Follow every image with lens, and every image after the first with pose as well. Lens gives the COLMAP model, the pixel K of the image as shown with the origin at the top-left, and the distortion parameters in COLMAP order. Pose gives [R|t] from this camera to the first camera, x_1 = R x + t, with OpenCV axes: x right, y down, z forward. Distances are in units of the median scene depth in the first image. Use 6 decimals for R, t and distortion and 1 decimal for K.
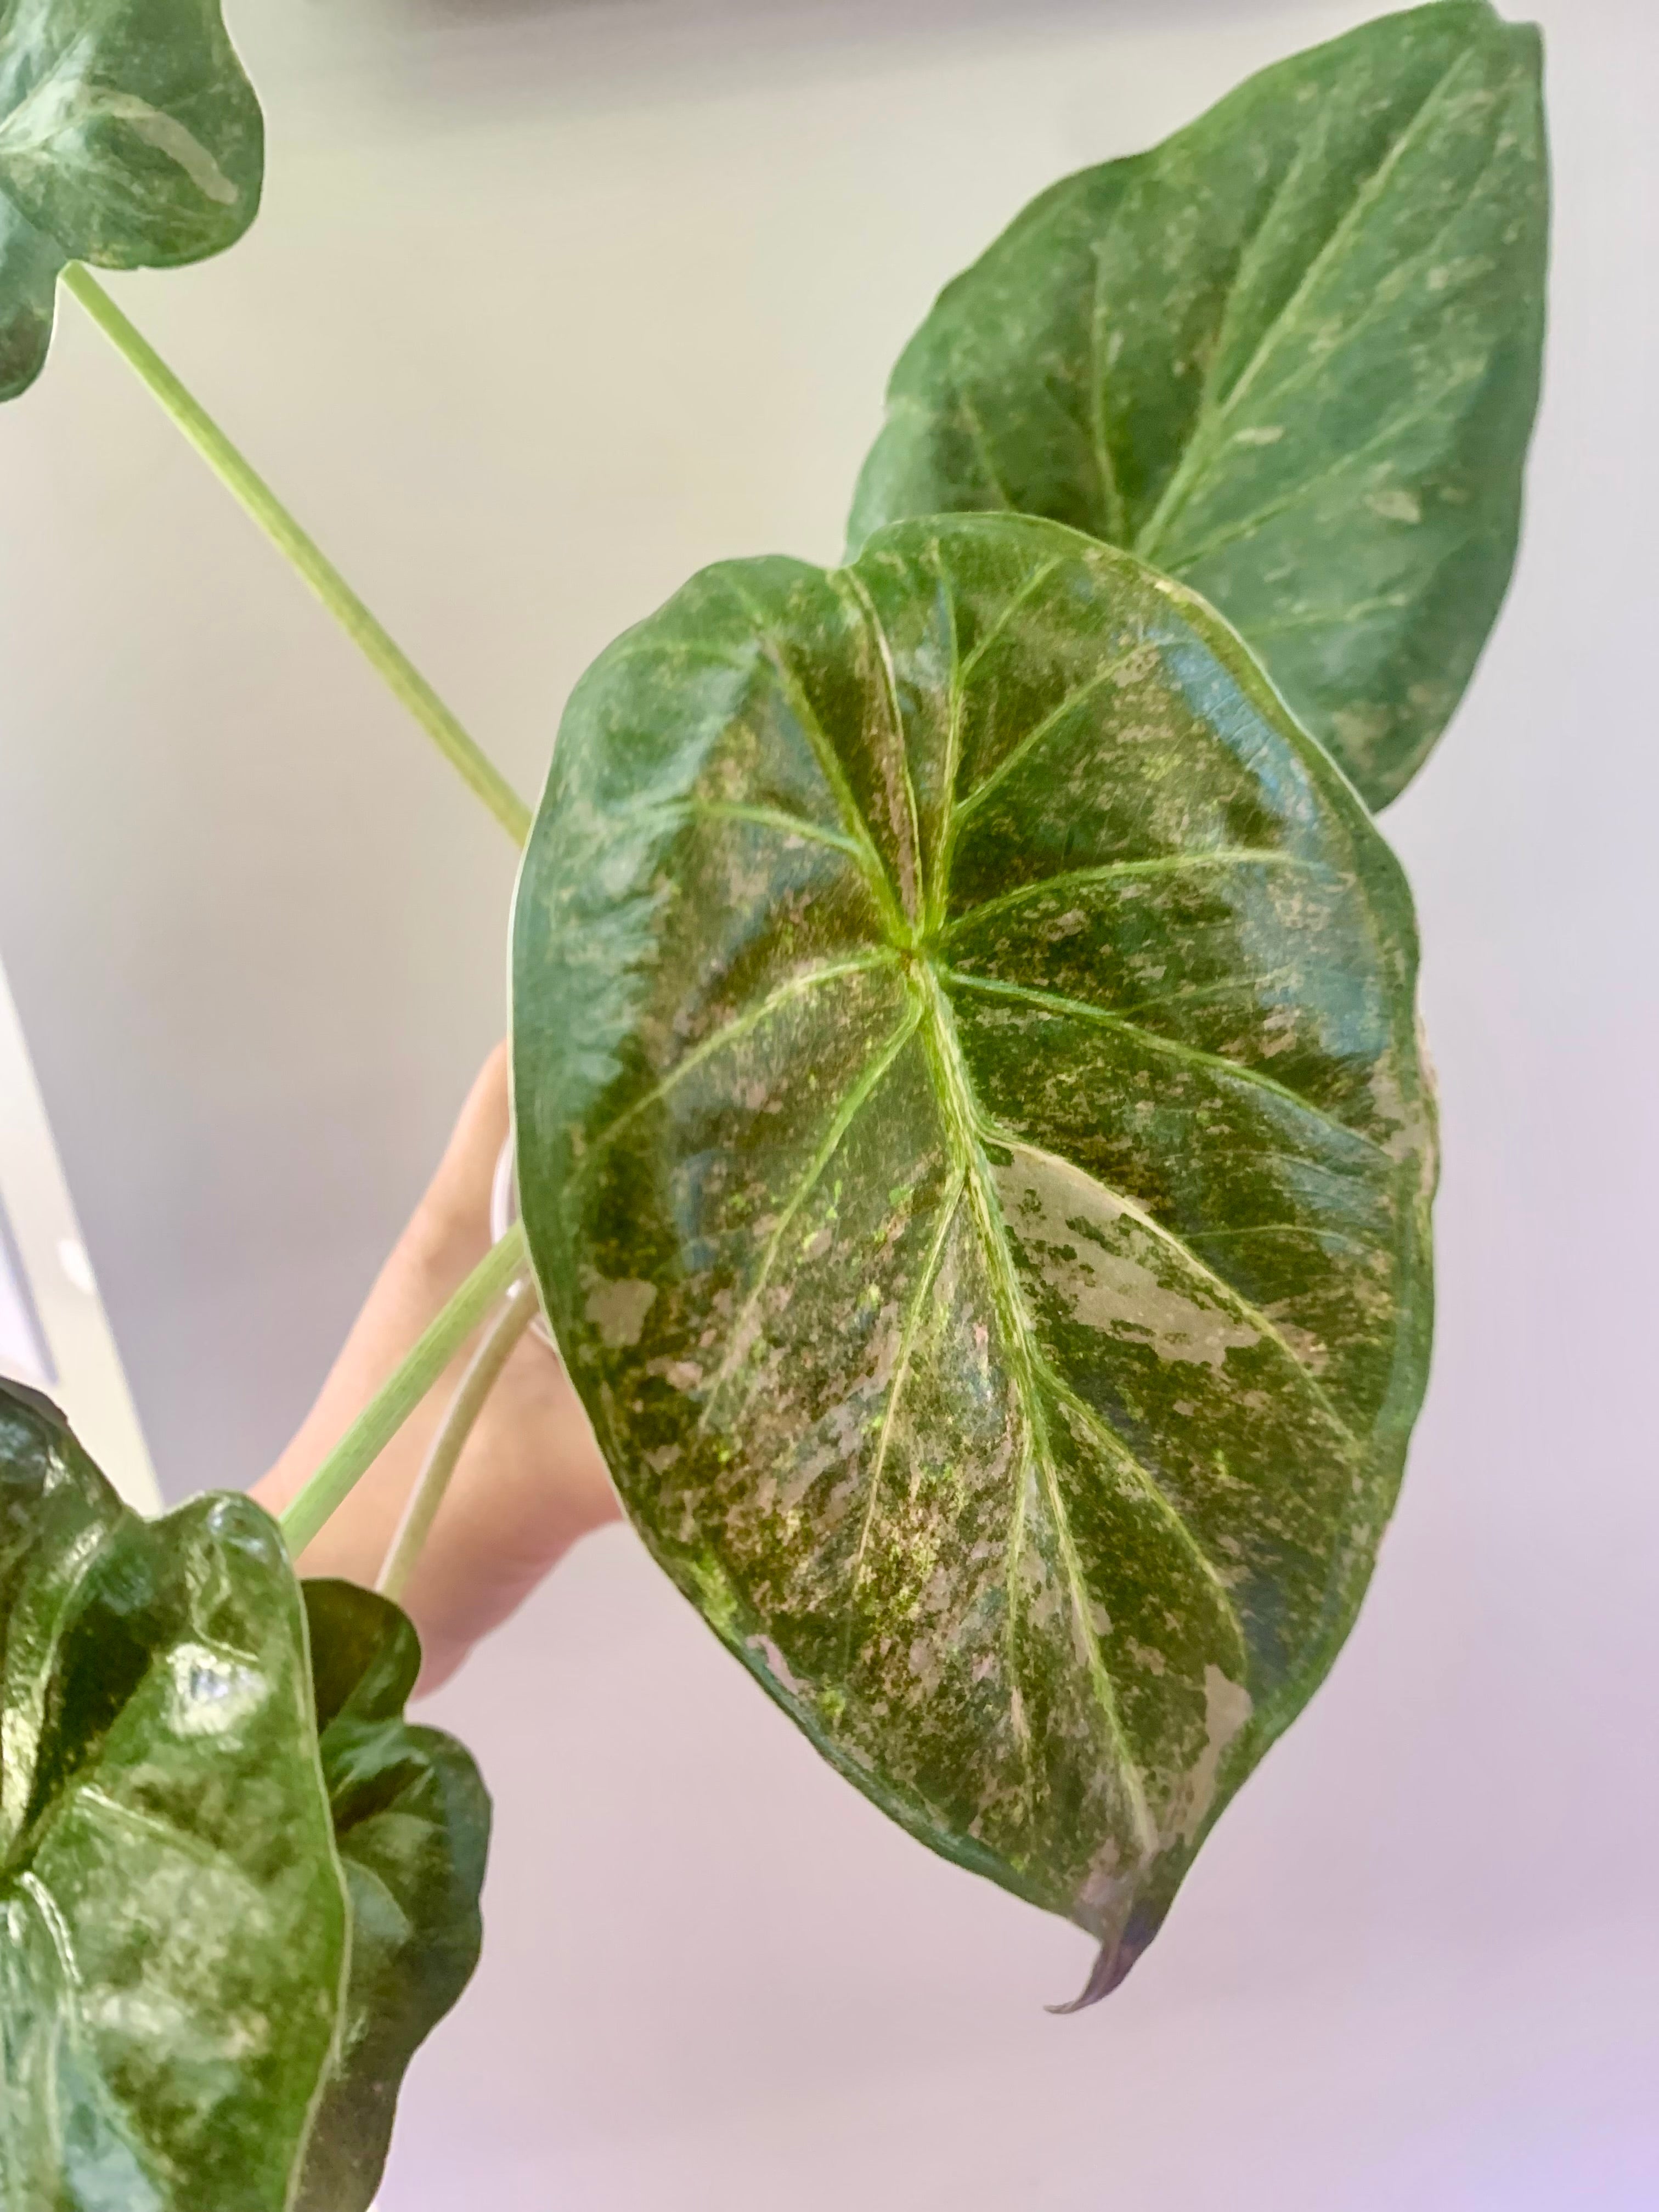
lens RADIAL K [[1692.9, 0, 794.2], [0, 1692.9, 1023.0], [0, 0, 1]] dist [0.083343, -0.223909]
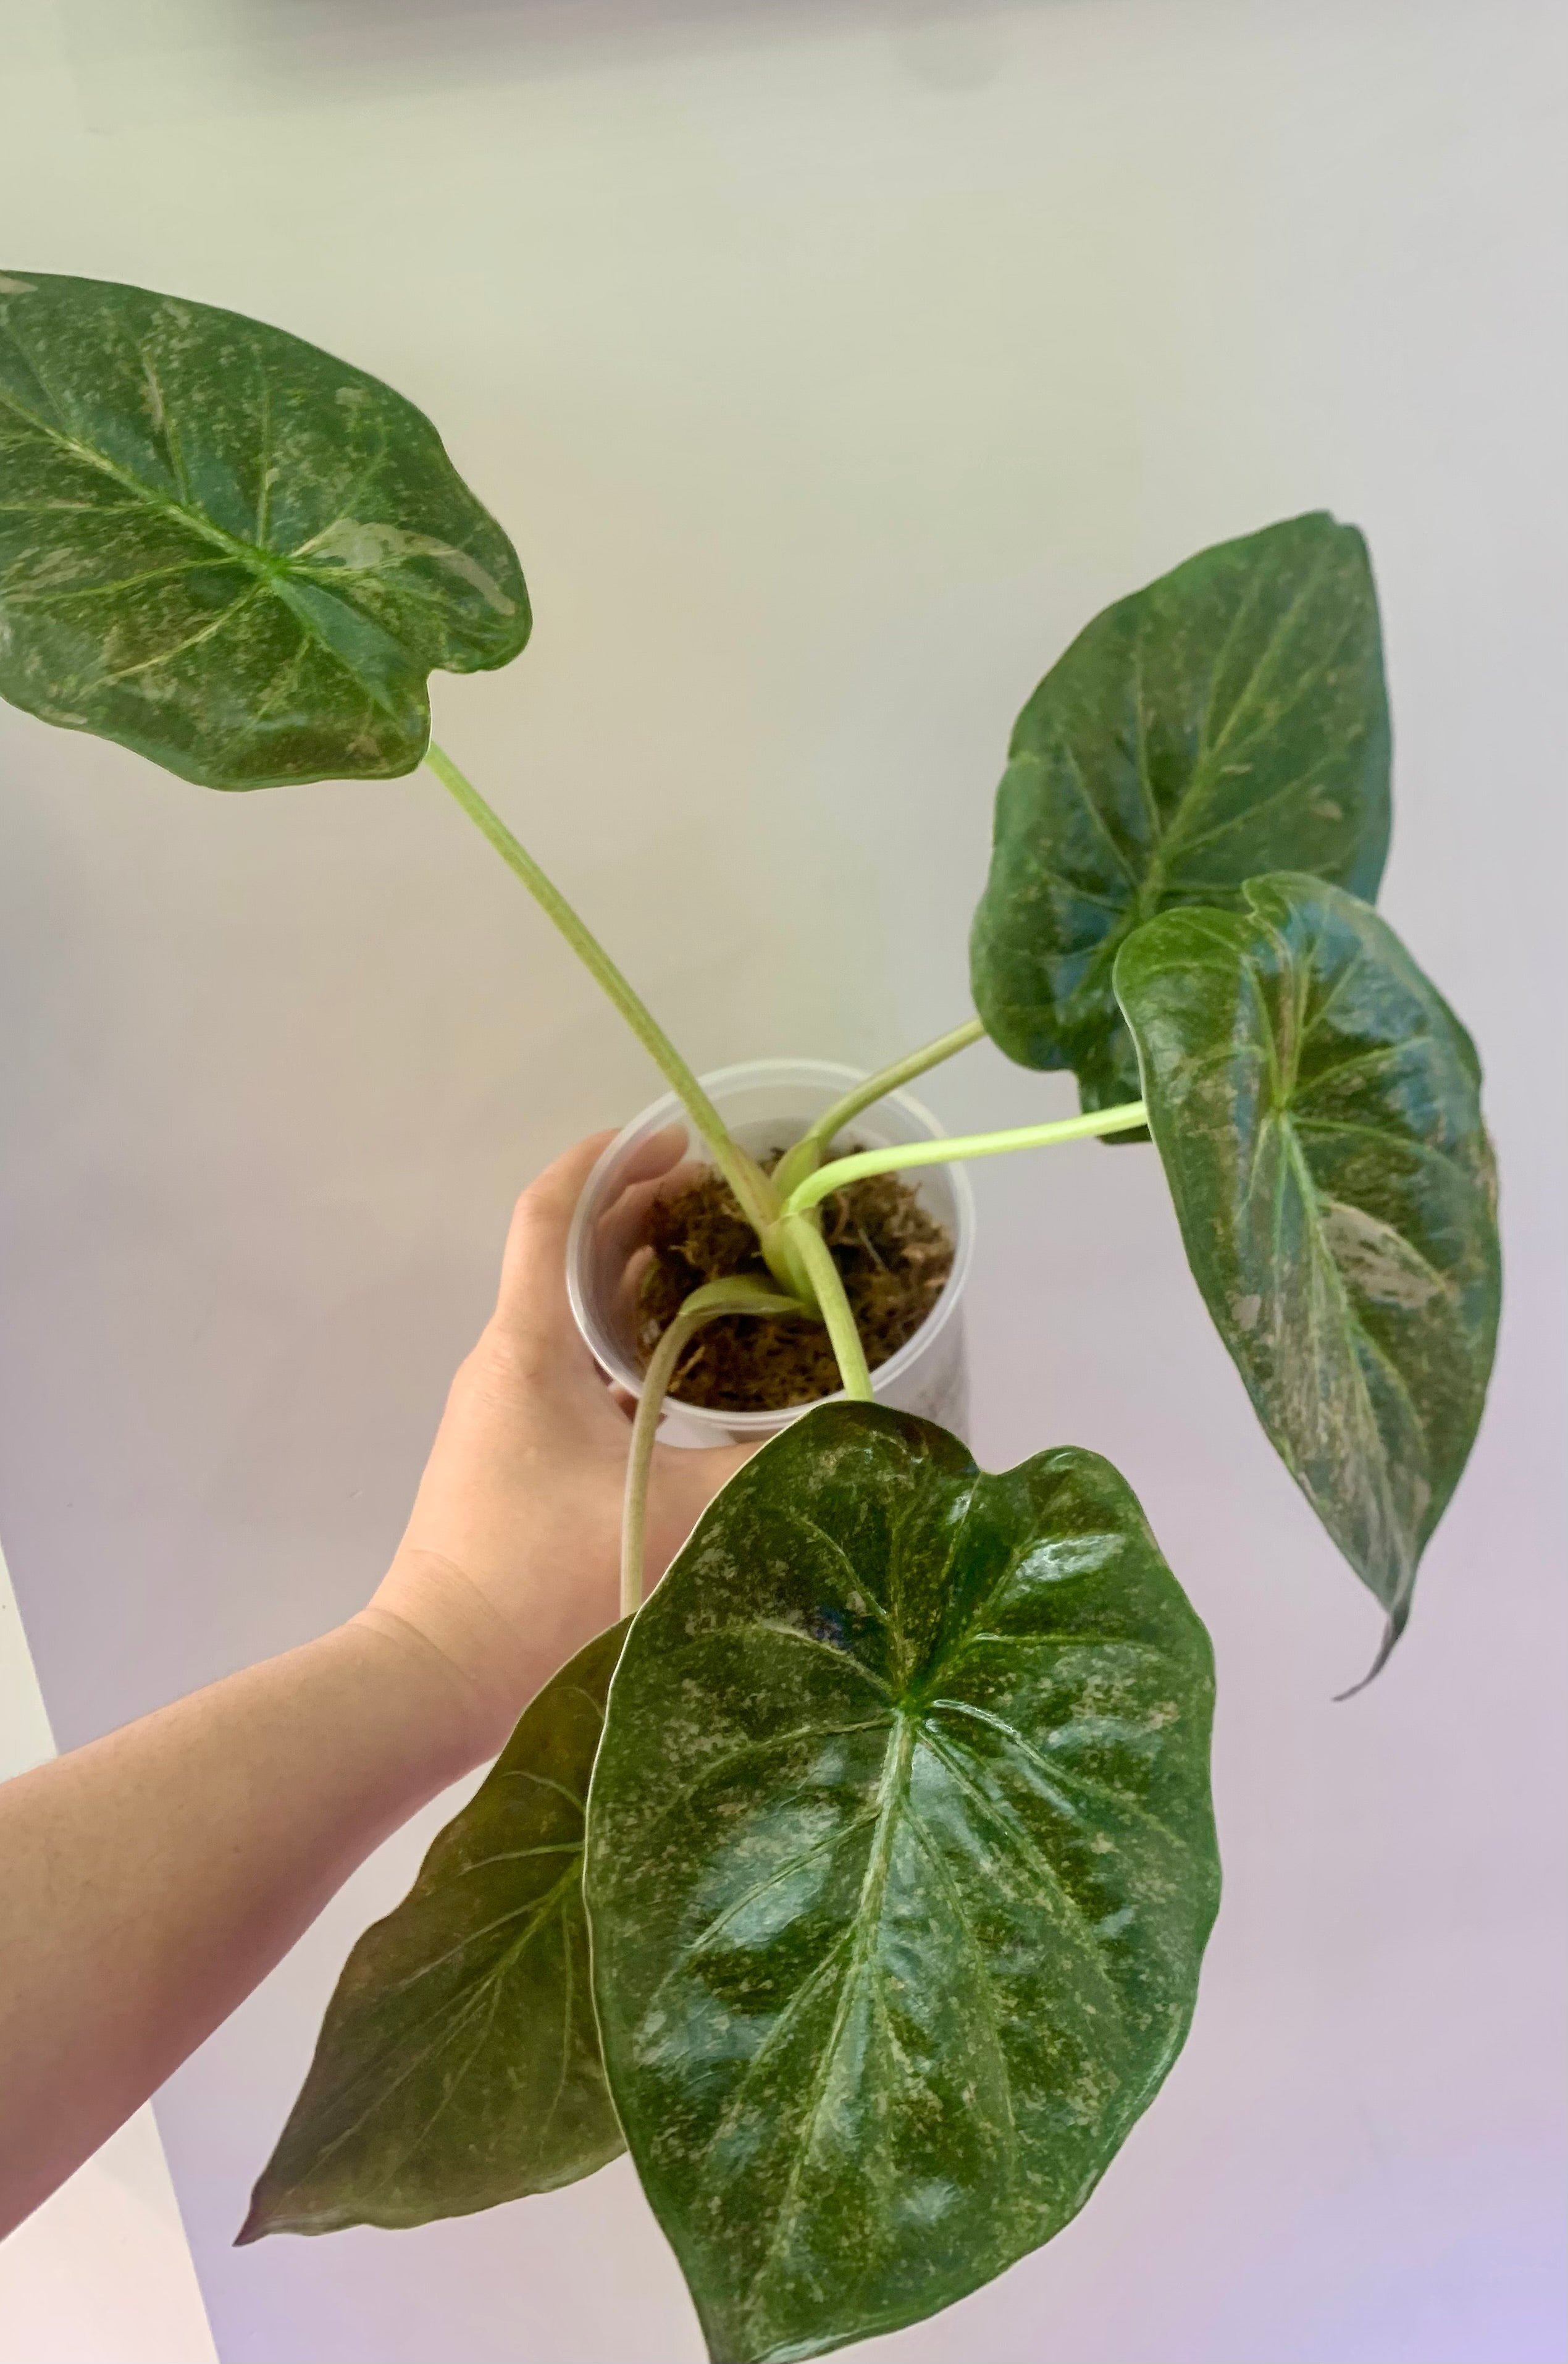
lens RADIAL K [[1693.8, 0, 783.8], [0, 1693.8, 1099.7], [0, 0, 1]] dist [-0.048171, -0.001564]
pose [[0.942047, -0.113203, 0.315806, -1.007824], [0.120936, 0.992648, -0.004930, -0.106879], [-0.312926, 0.042836, 0.948811, -0.569686]]
